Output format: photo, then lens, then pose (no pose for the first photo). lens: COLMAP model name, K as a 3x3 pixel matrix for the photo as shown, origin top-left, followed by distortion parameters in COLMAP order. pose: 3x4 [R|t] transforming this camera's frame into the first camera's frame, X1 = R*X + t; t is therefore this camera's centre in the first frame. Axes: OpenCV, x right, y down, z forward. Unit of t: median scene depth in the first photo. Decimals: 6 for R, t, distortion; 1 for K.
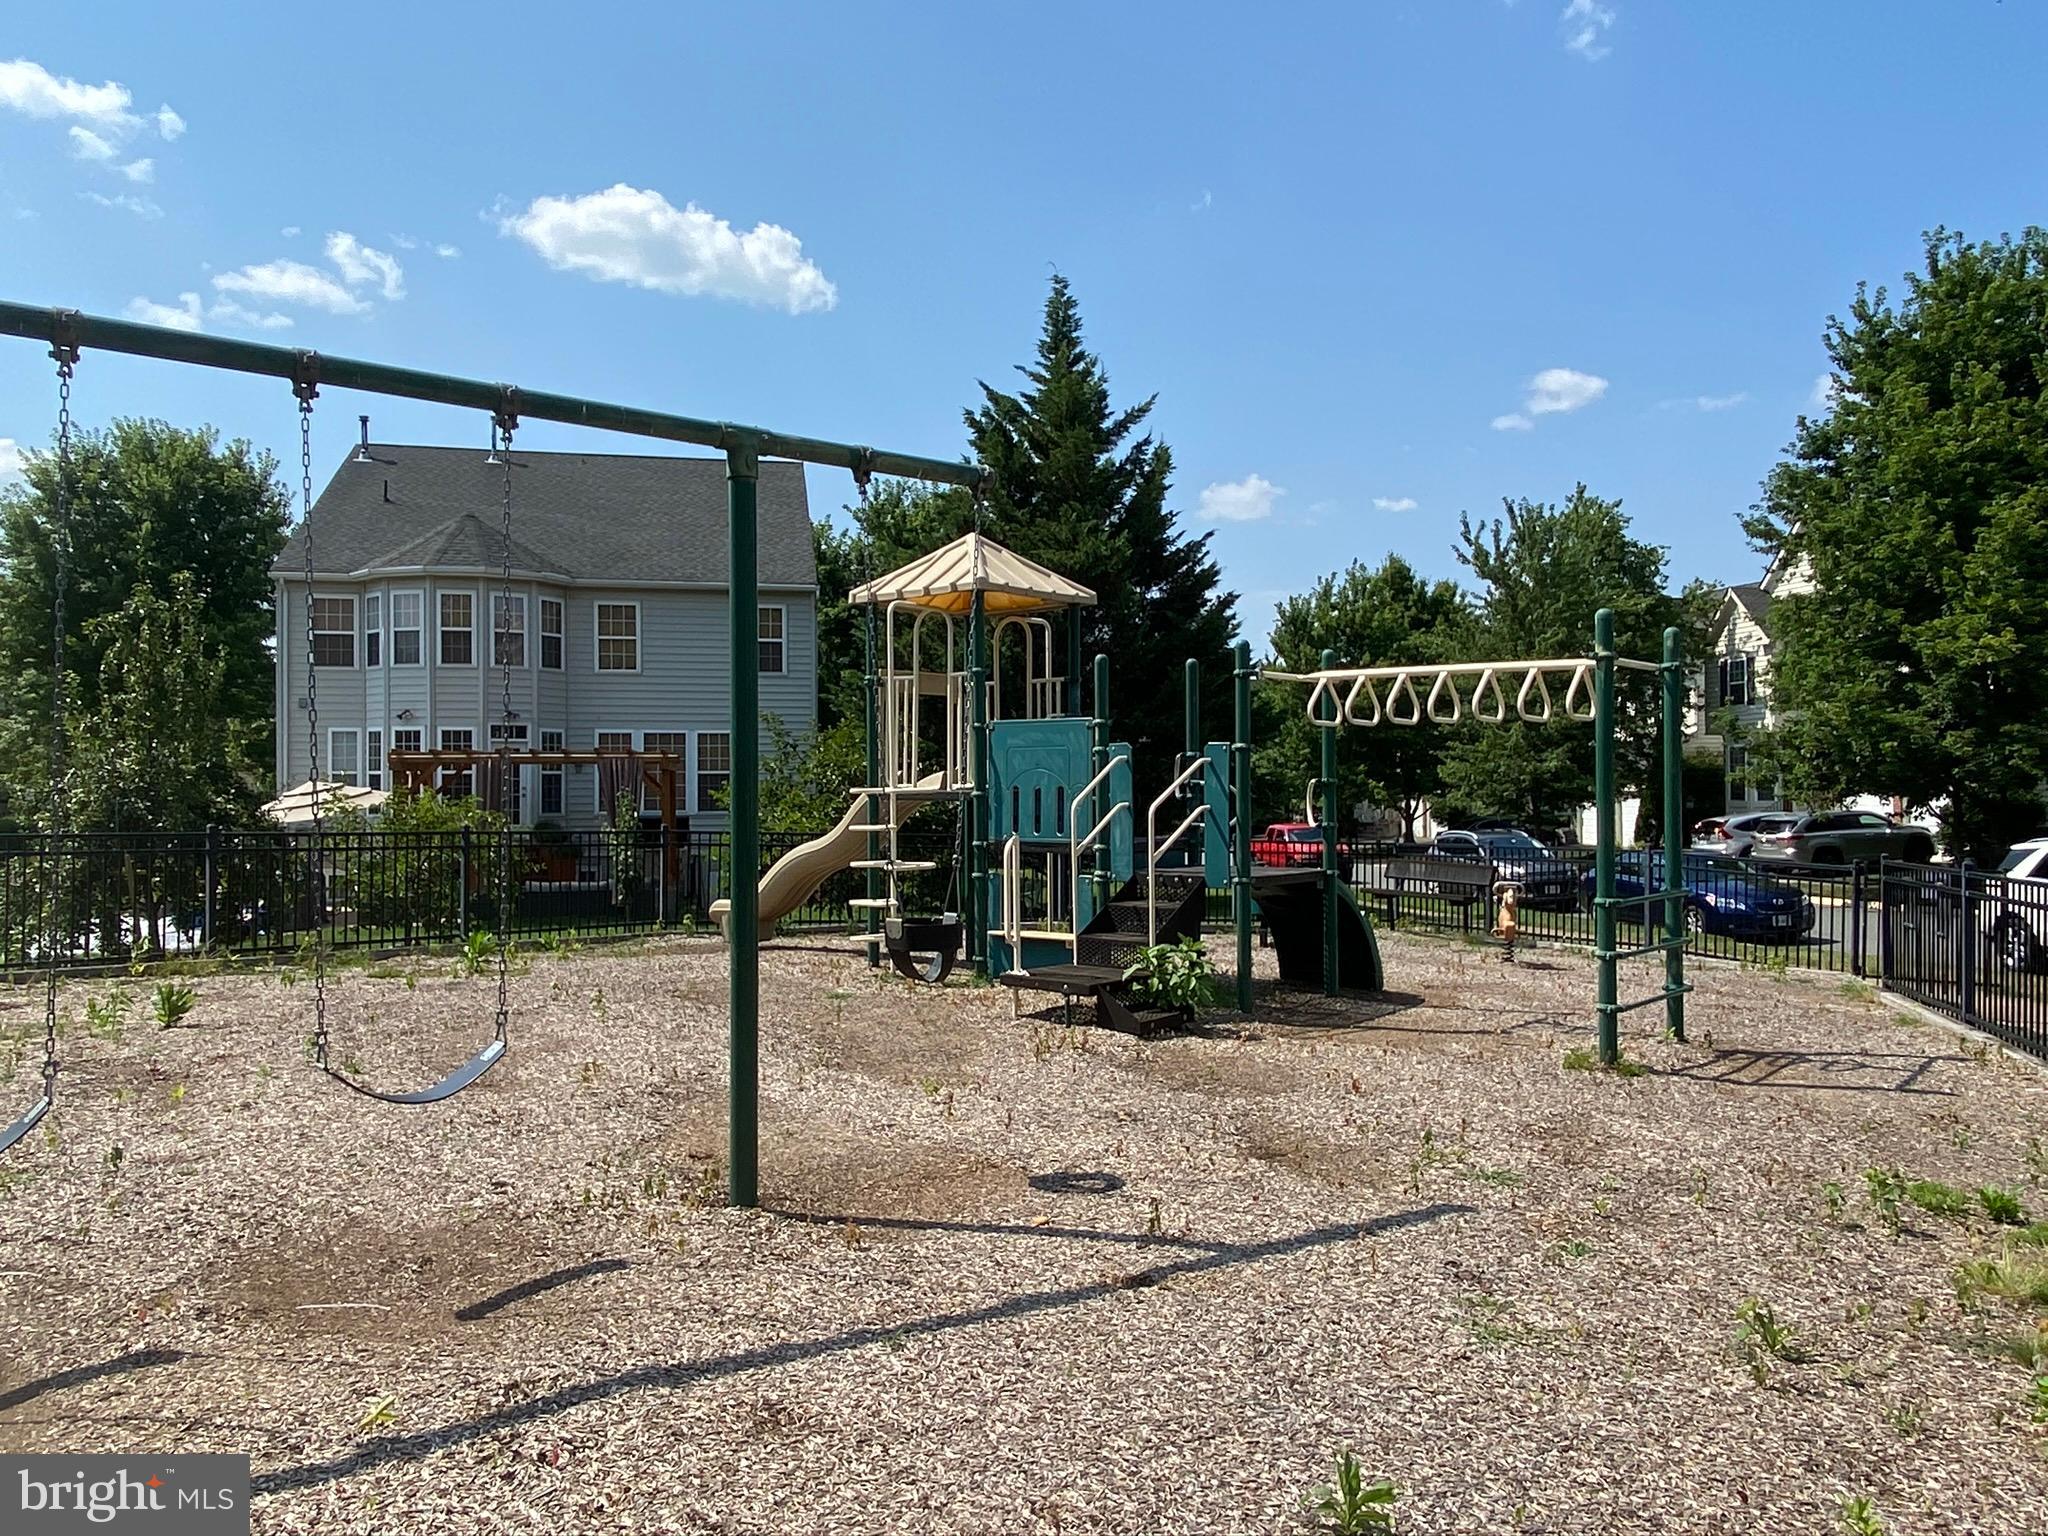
lens RADIAL K [[1495.7, 0, 1023.2], [0, 1495.7, 765.2], [0, 0, 1]] dist [-0.004538, -0.002368]
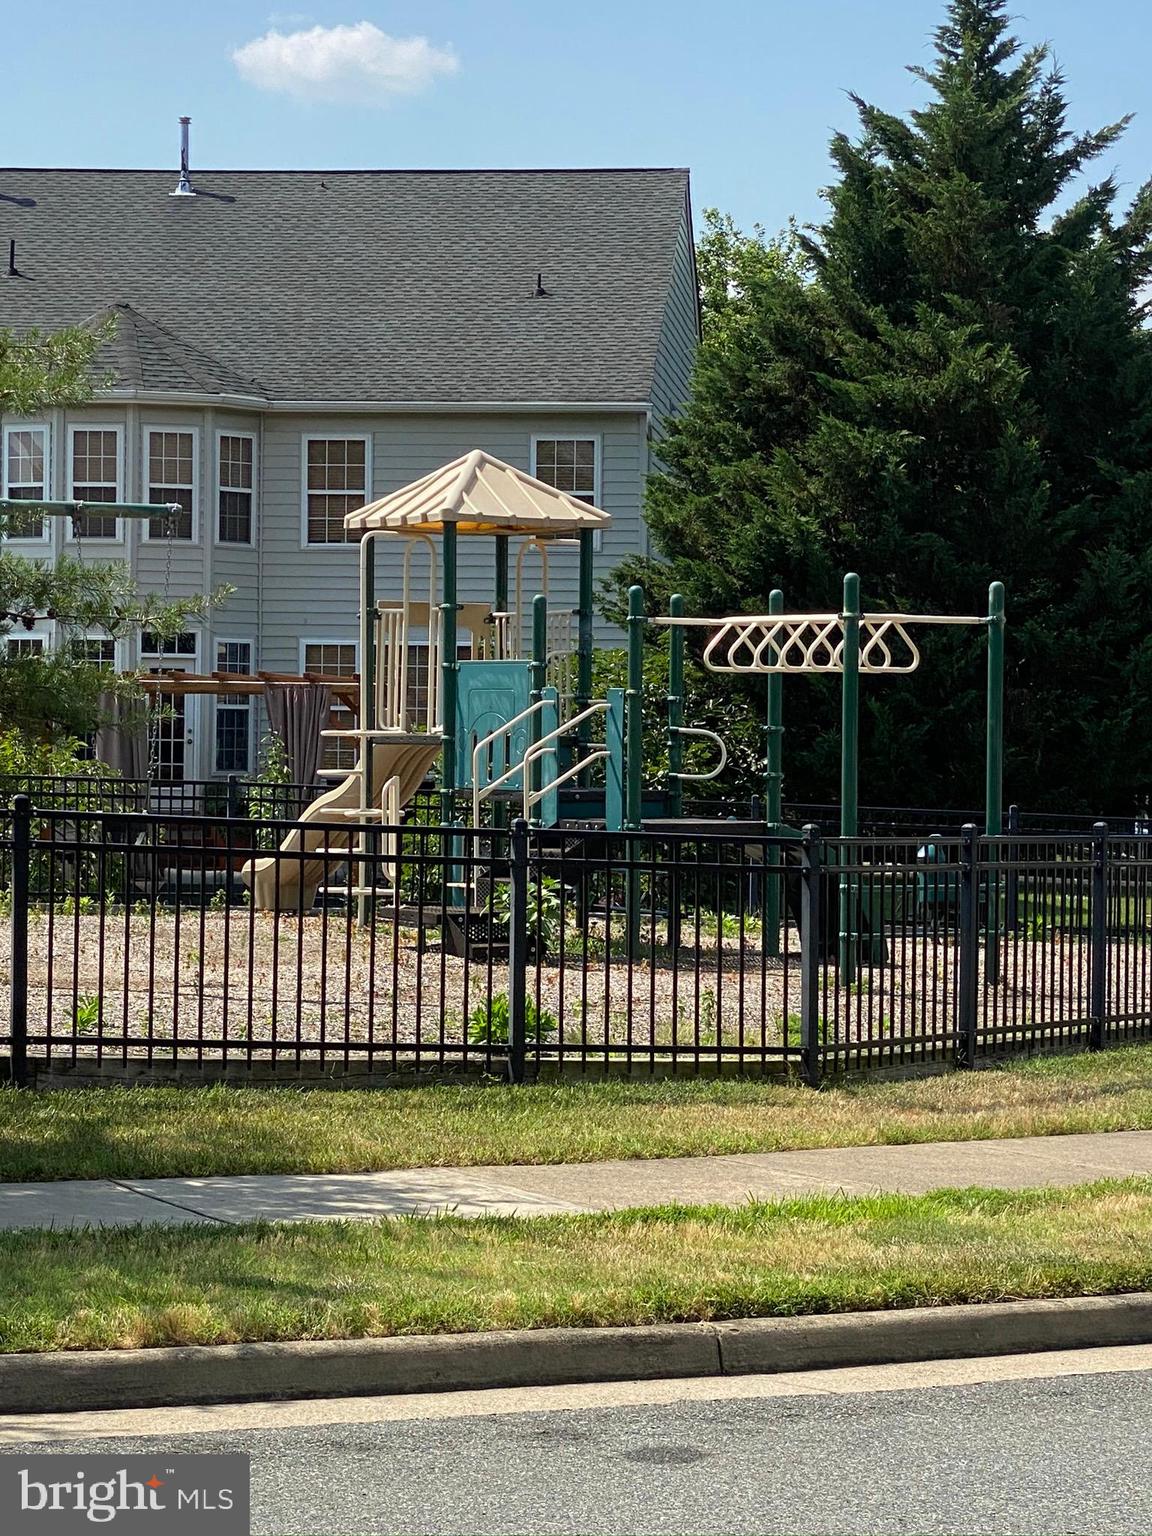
lens RADIAL K [[3712.2, 0, 576.0], [0, 3712.2, 767.7], [0, 0, 1]] dist [-0.216828, 0.000000]
pose [[0.957449, 0.015575, -0.288182, 0.284933], [-0.009478, 0.999701, 0.022540, -0.006176], [0.288446, -0.018850, 0.957310, -0.477205]]
